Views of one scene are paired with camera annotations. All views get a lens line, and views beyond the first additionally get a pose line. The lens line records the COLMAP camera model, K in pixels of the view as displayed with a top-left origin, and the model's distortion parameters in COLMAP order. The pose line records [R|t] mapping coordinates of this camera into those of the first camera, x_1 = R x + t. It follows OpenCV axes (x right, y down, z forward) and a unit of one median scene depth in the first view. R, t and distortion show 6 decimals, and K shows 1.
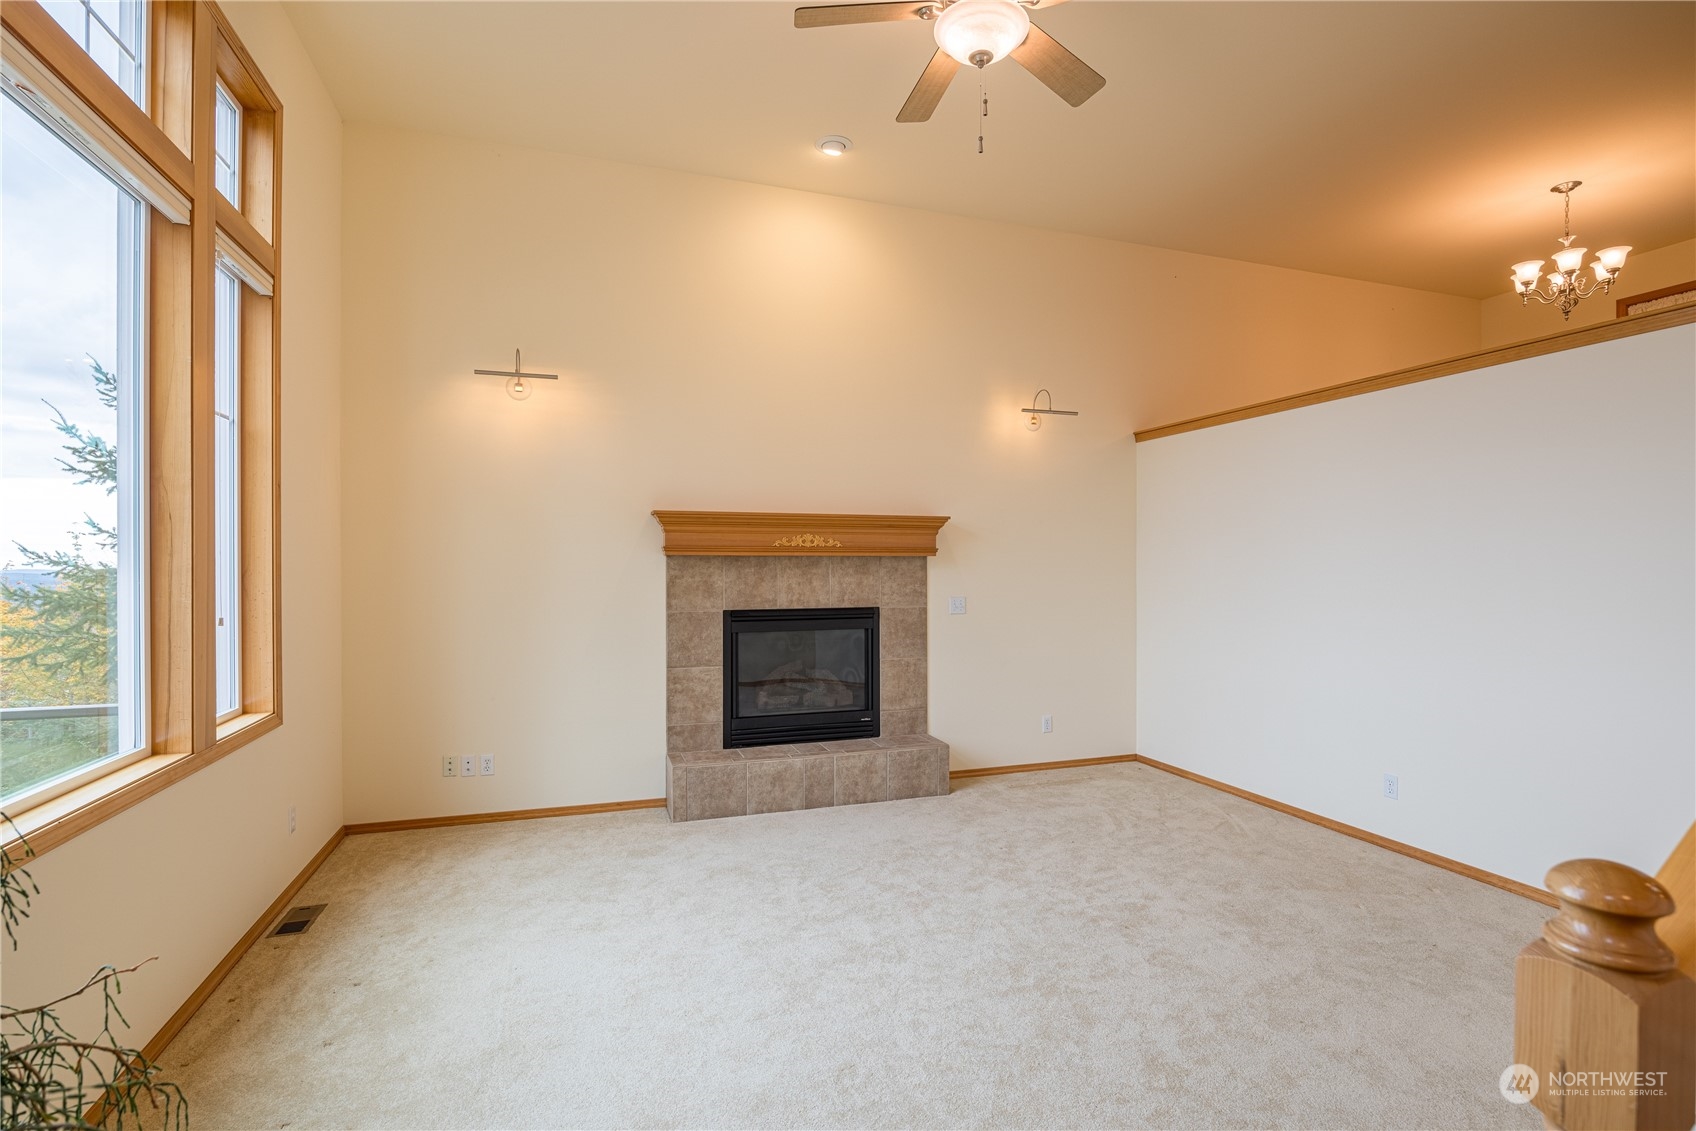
lens RADIAL K [[821.4, 0, 851.3], [0, 821.4, 565.9], [0, 0, 1]] dist [-0.017193, -0.000119]
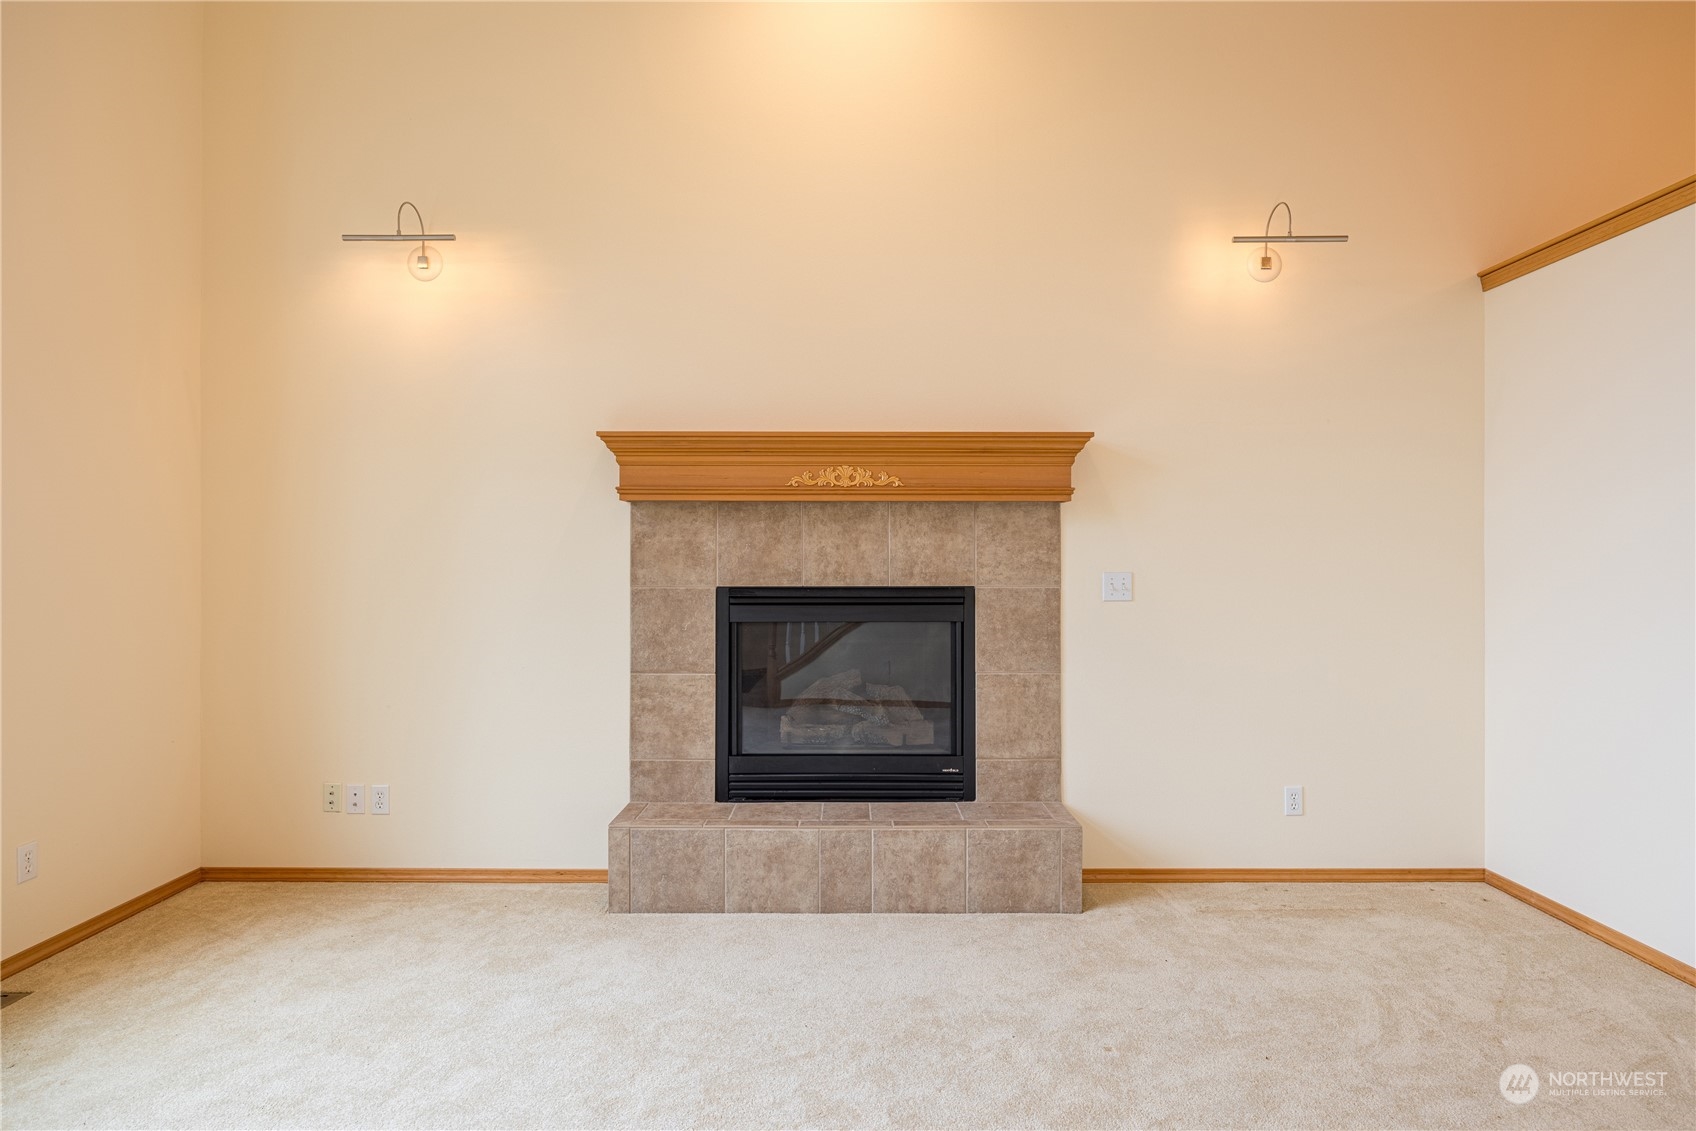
lens RADIAL K [[956.8, 0, 845.9], [0, 956.8, 561.2], [0, 0, 1]] dist [-0.005827, -0.000411]
pose [[0.944923, 0.000624, -0.327292, 0.189514], [-0.001767, 0.999993, -0.003196, 0.036564], [0.327287, 0.003598, 0.944918, 0.326151]]
